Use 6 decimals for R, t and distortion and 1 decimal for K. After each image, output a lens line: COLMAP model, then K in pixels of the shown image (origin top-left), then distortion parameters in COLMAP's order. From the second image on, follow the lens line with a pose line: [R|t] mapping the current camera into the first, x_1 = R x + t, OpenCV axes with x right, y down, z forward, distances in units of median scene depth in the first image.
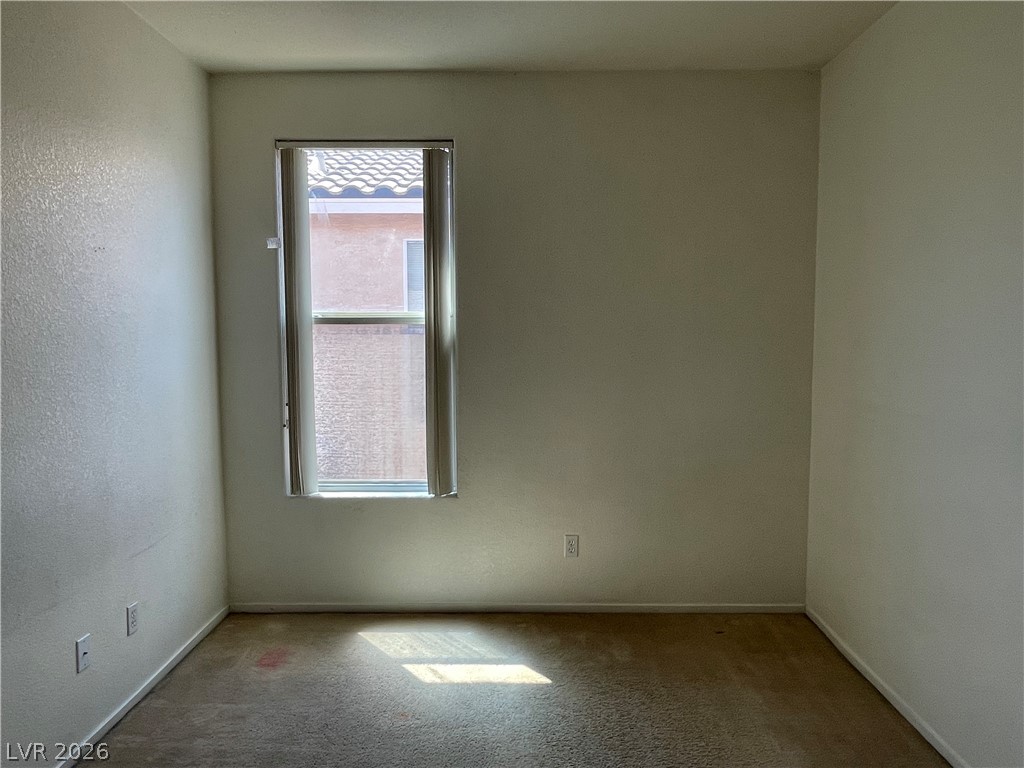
lens RADIAL K [[681.1, 0, 471.2], [0, 681.1, 382.5], [0, 0, 1]] dist [0.018339, -0.019988]
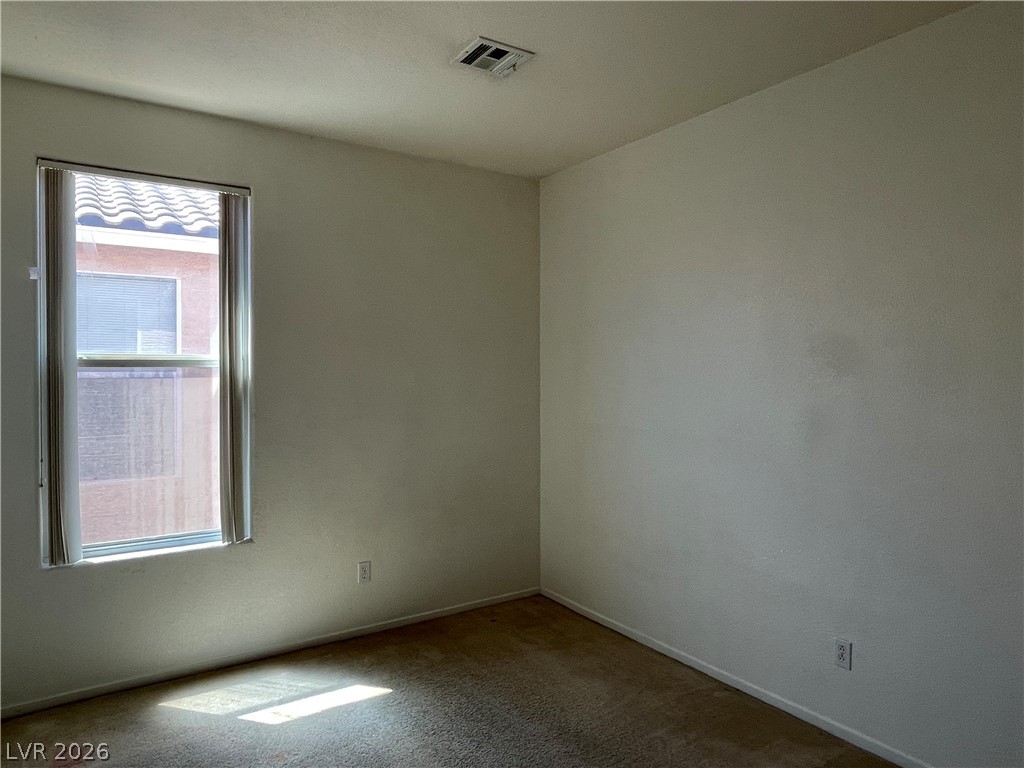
lens RADIAL K [[681.1, 0, 509.3], [0, 681.1, 382.2], [0, 0, 1]] dist [0.018339, -0.019988]
pose [[0.826026, -0.010844, 0.563528, -0.278466], [0.042774, 0.998138, -0.043491, -0.003673], [-0.562007, 0.060028, 0.824952, -0.041457]]
